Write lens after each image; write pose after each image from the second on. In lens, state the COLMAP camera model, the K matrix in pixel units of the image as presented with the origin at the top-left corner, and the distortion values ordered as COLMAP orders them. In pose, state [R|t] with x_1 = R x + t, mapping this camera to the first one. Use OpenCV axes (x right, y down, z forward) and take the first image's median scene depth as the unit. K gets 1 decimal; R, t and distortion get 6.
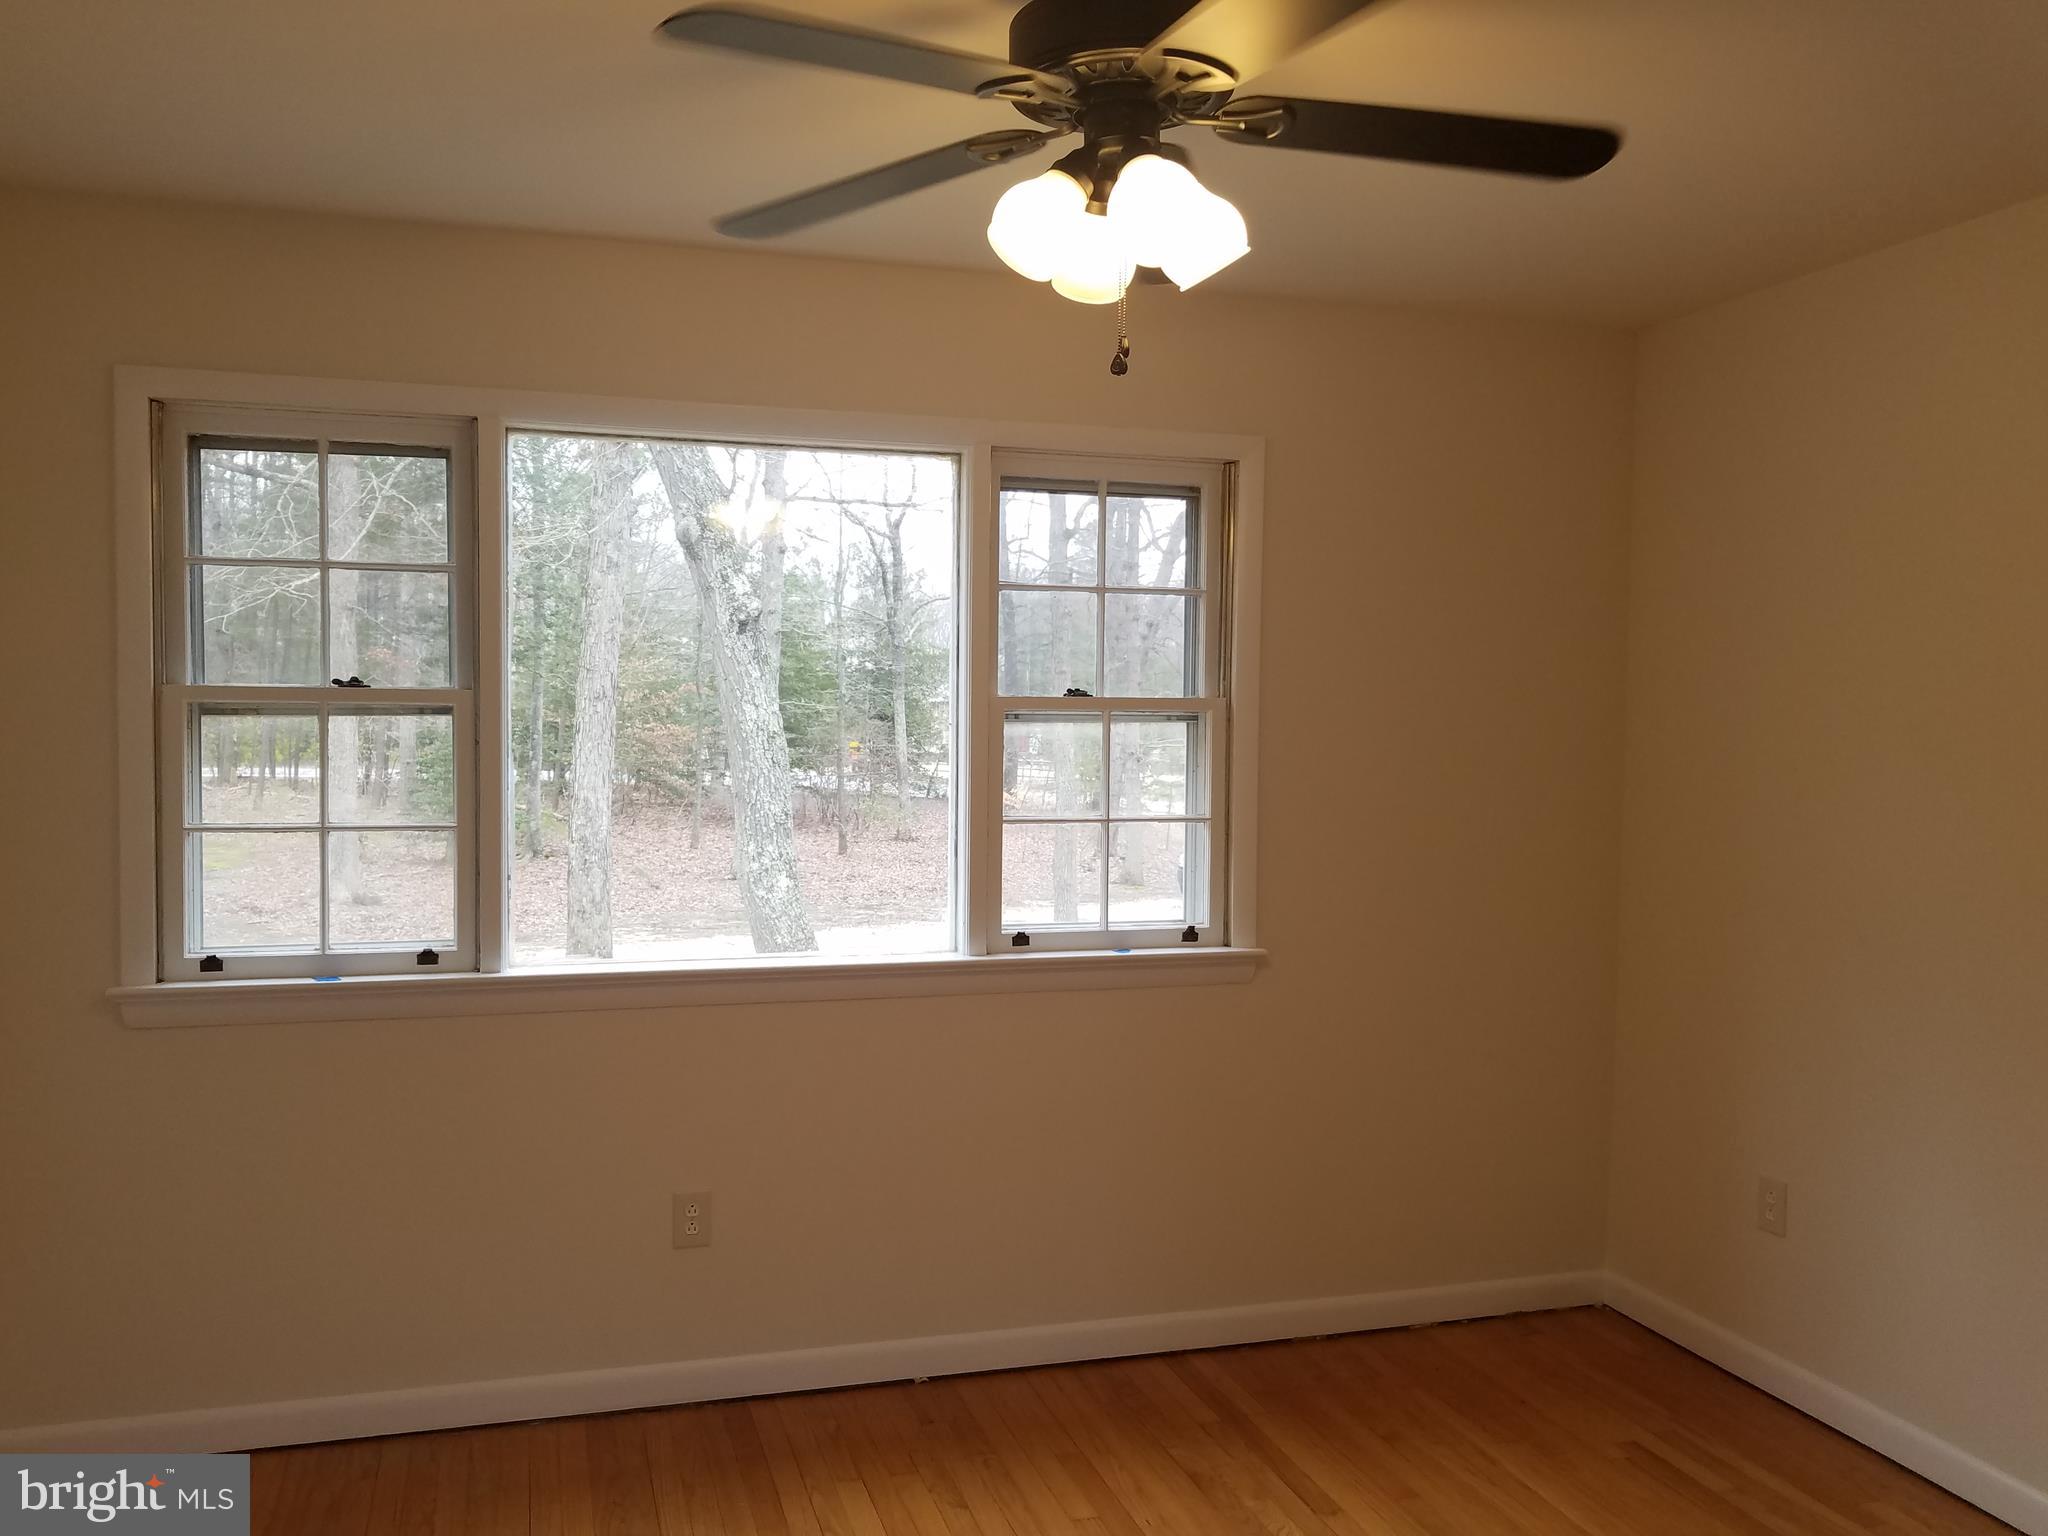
lens RADIAL K [[1636.4, 0, 1028.3], [0, 1636.4, 813.8], [0, 0, 1]] dist [0.005480, -0.004908]
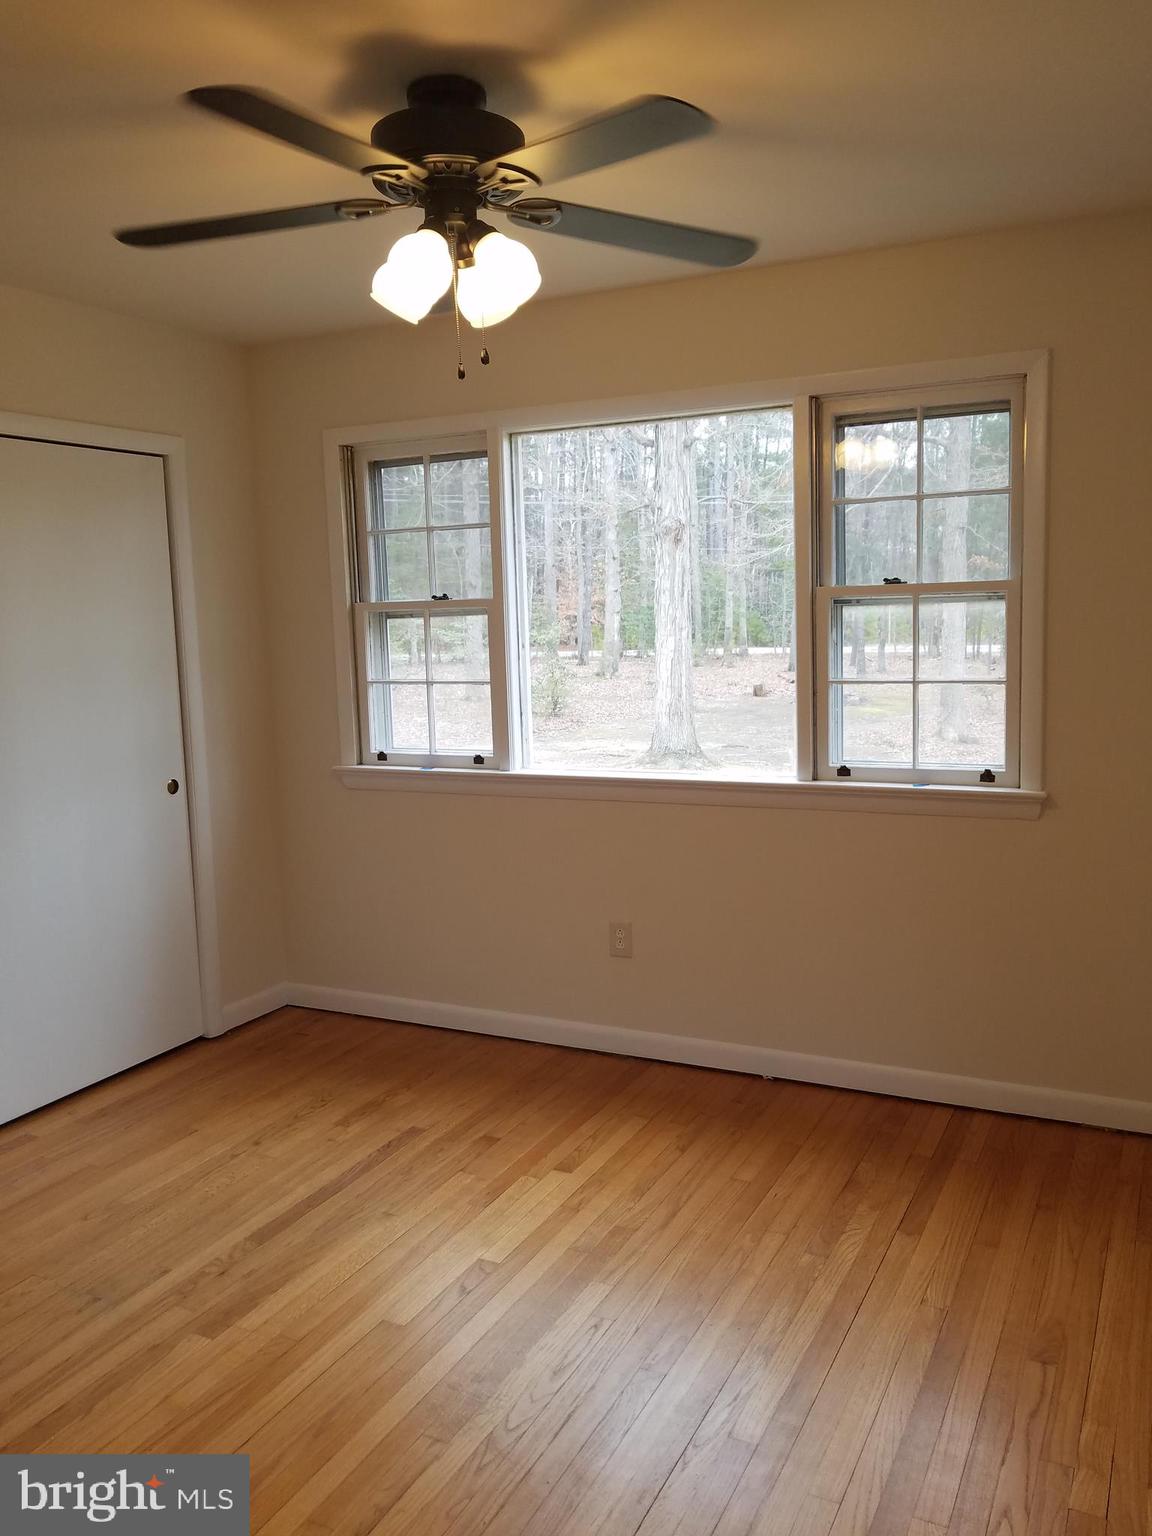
lens RADIAL K [[1195.3, 0, 570.5], [0, 1195.3, 771.3], [0, 0, 1]] dist [-0.007083, -0.002341]
pose [[0.740668, 0.059276, -0.669251, 0.488030], [-0.003482, 0.996426, 0.084400, -0.004249], [0.671862, -0.060182, 0.738227, 0.141663]]
